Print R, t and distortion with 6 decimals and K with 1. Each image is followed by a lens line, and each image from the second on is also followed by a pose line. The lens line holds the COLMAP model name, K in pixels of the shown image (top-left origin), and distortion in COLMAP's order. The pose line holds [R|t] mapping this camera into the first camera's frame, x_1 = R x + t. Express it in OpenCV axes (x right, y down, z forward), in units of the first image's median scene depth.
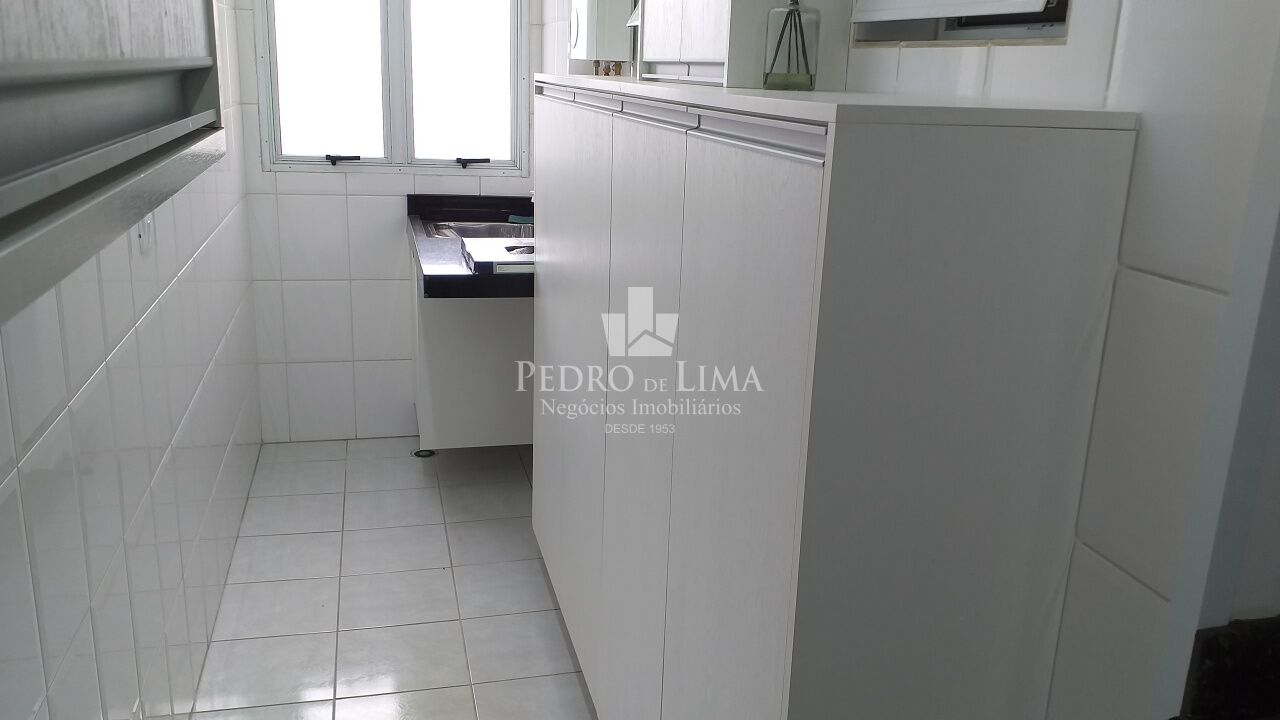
lens RADIAL K [[1022.2, 0, 691.2], [0, 1022.2, 357.2], [0, 0, 1]] dist [0.033915, -0.006997]
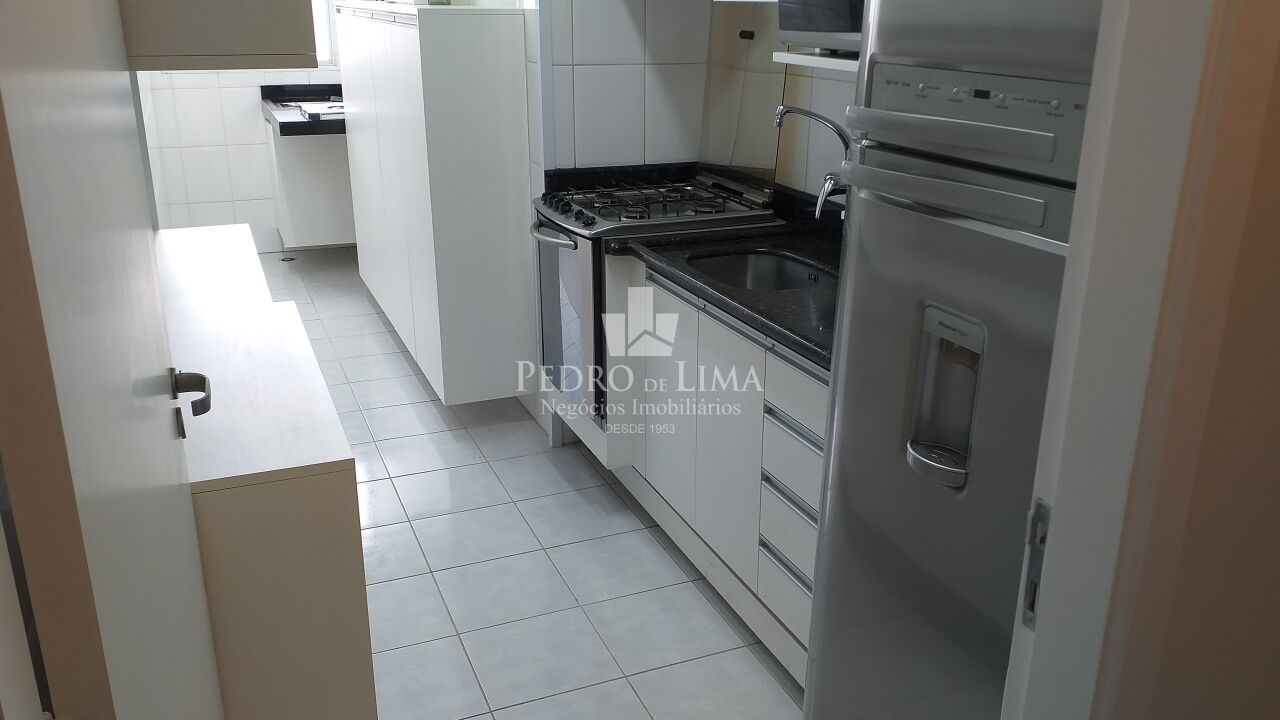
lens RADIAL K [[1041.2, 0, 640.0], [0, 1041.2, 360.0], [0, 0, 1]] dist [0.059381, -0.103026]
pose [[0.993905, -0.076197, 0.079670, 0.167878], [0.070204, 0.994671, 0.075500, 0.220337], [-0.084998, -0.069447, 0.993958, -0.813983]]
